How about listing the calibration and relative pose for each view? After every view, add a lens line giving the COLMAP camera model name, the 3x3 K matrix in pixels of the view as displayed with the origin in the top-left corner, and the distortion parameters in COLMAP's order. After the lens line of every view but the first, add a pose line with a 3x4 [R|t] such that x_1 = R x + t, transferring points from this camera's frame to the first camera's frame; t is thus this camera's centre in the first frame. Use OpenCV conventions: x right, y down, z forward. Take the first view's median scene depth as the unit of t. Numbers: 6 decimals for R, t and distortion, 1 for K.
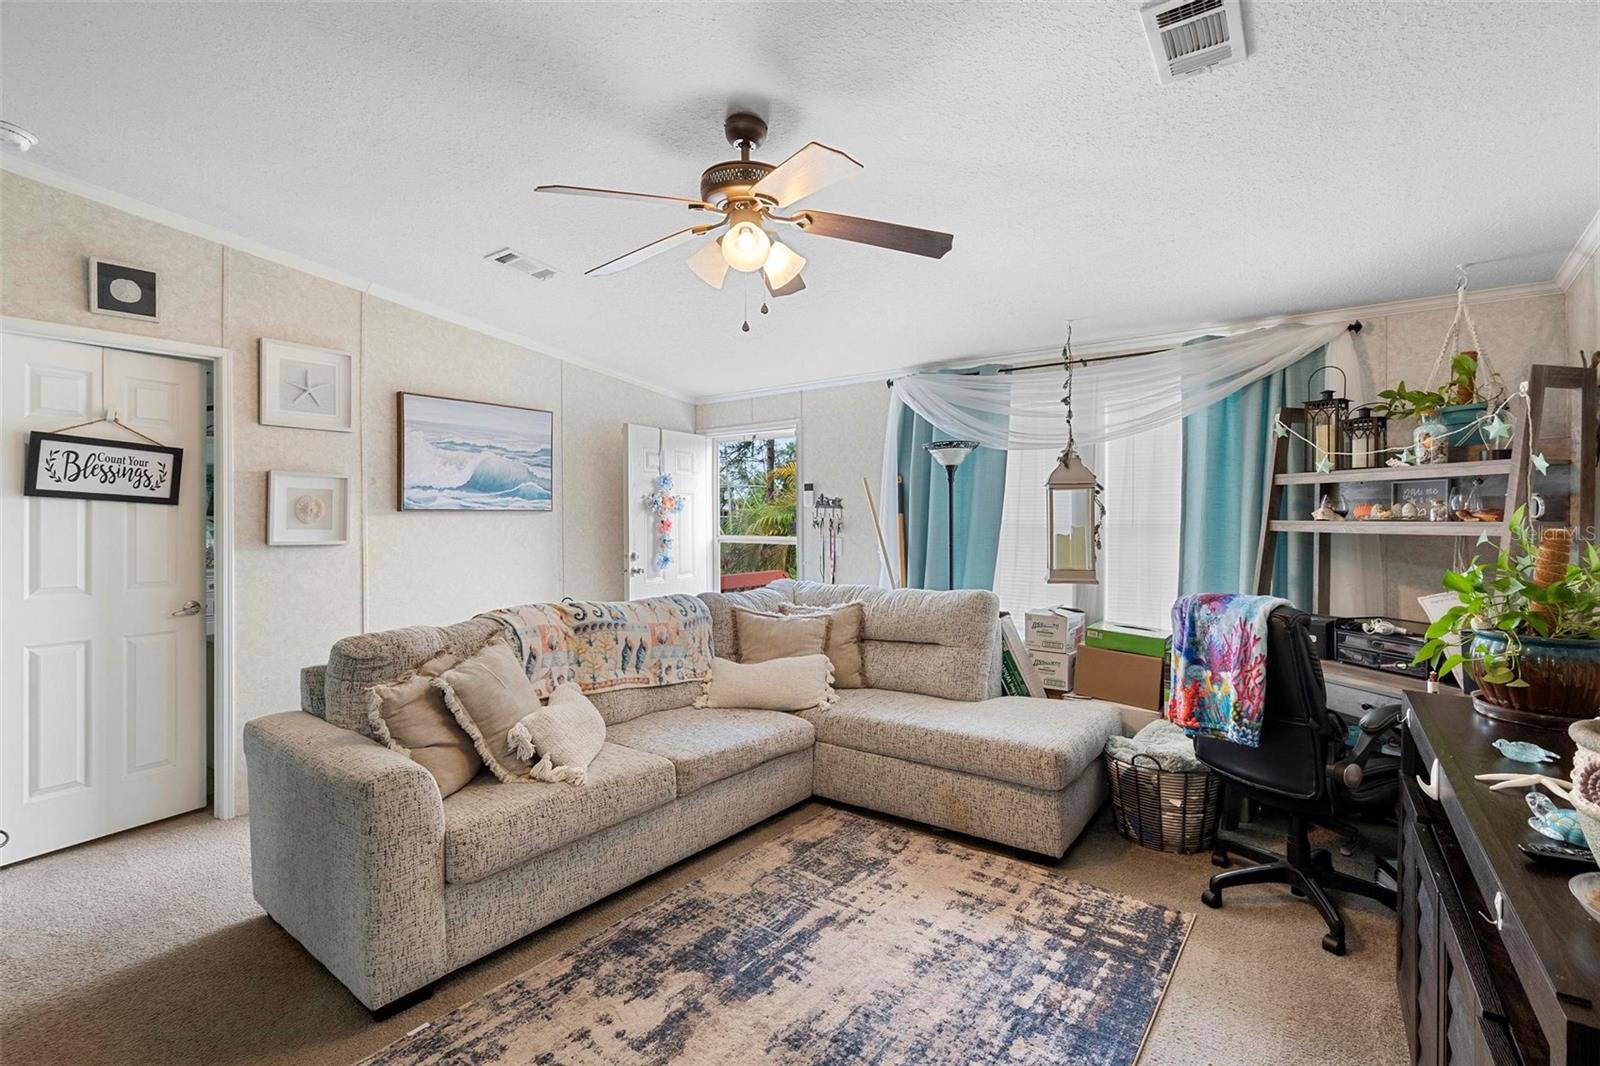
lens RADIAL K [[731.4, 0, 805.5], [0, 731.4, 520.9], [0, 0, 1]] dist [-0.003254, 0.004929]
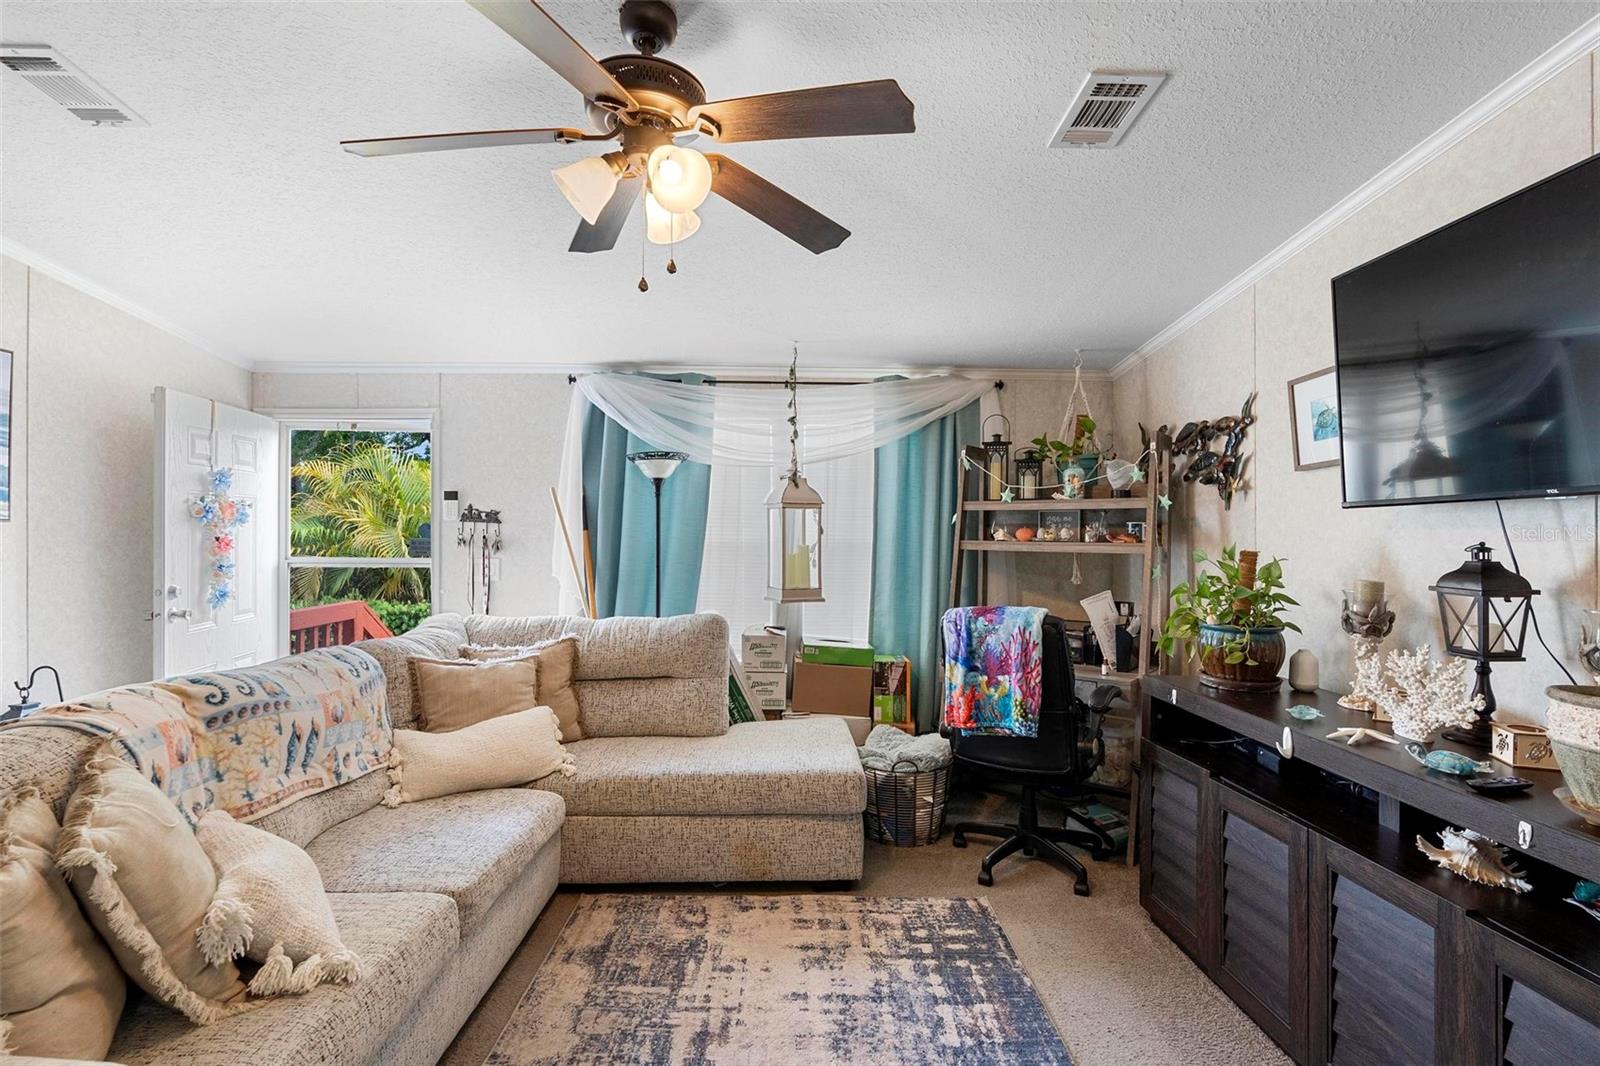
lens RADIAL K [[739.9, 0, 798.0], [0, 739.9, 530.2], [0, 0, 1]] dist [-0.002518, 0.000918]
pose [[0.795007, 0.008575, 0.606540, -0.312315], [-0.005122, 0.999959, -0.007422, -0.007426], [-0.606579, 0.002794, 0.795018, 0.229194]]
